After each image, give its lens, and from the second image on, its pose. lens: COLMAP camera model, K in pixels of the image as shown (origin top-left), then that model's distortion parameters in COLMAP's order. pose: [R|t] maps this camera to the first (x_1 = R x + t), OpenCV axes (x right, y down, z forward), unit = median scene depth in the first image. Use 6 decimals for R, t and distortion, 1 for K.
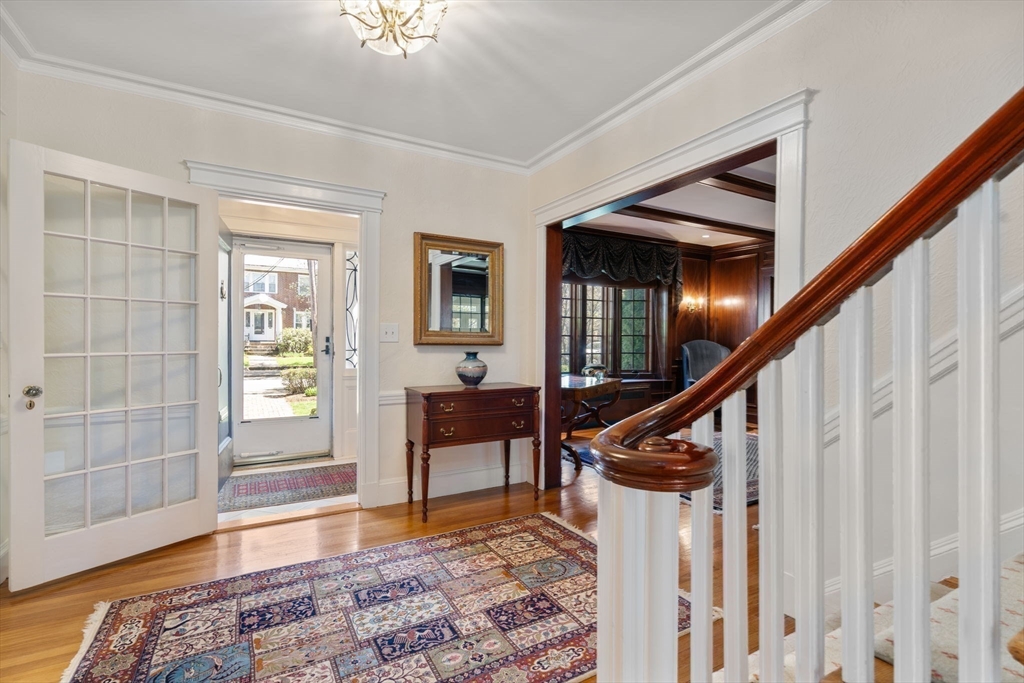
lens RADIAL K [[471.9, 0, 522.0], [0, 471.9, 344.8], [0, 0, 1]] dist [-0.004179, 0.001579]
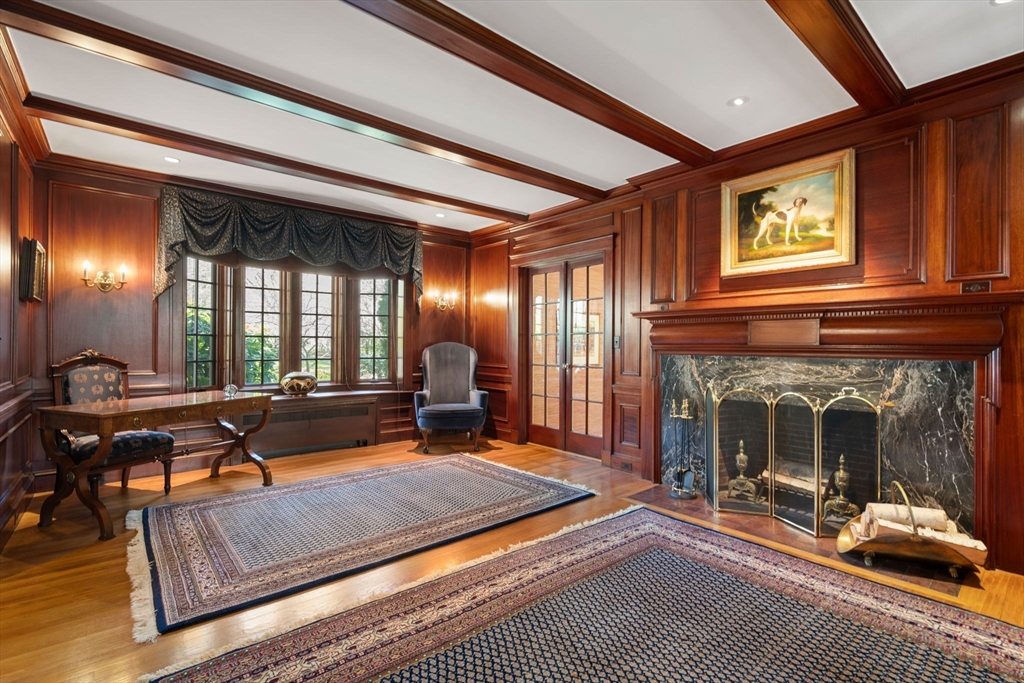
lens RADIAL K [[471.9, 0, 503.9], [0, 471.9, 342.1], [0, 0, 1]] dist [-0.004179, 0.001579]
pose [[0.984381, 0.002374, 0.176034, 0.807402], [-0.001423, 0.999984, -0.005528, -0.013798], [-0.176044, 0.005191, 0.984369, 0.400079]]
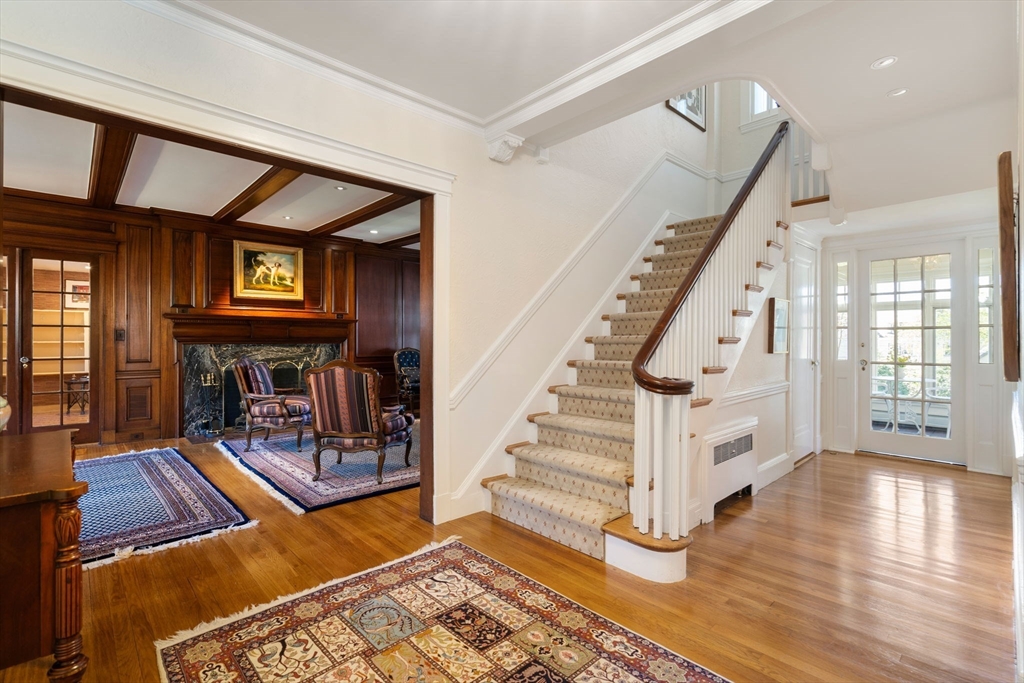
lens RADIAL K [[471.9, 0, 513.5], [0, 471.9, 338.9], [0, 0, 1]] dist [-0.004179, 0.001579]
pose [[-0.246070, 0.004826, 0.969240, -0.668291], [0.004525, 0.999982, -0.003830, 0.004761], [-0.969241, 0.003443, -0.246088, 0.839384]]
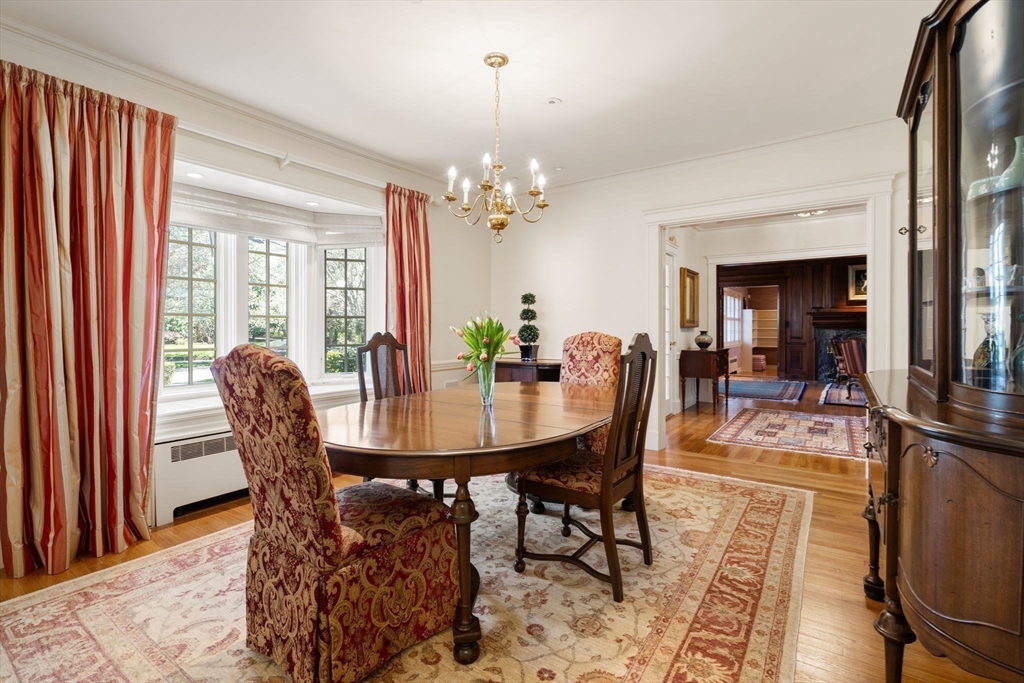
lens RADIAL K [[471.9, 0, 506.5], [0, 471.9, 335.7], [0, 0, 1]] dist [-0.004179, 0.001579]
pose [[0.900642, -0.005481, 0.434527, -2.012521], [0.002071, 0.999963, 0.008320, 0.027420], [-0.434557, -0.006593, 0.900620, -0.431769]]
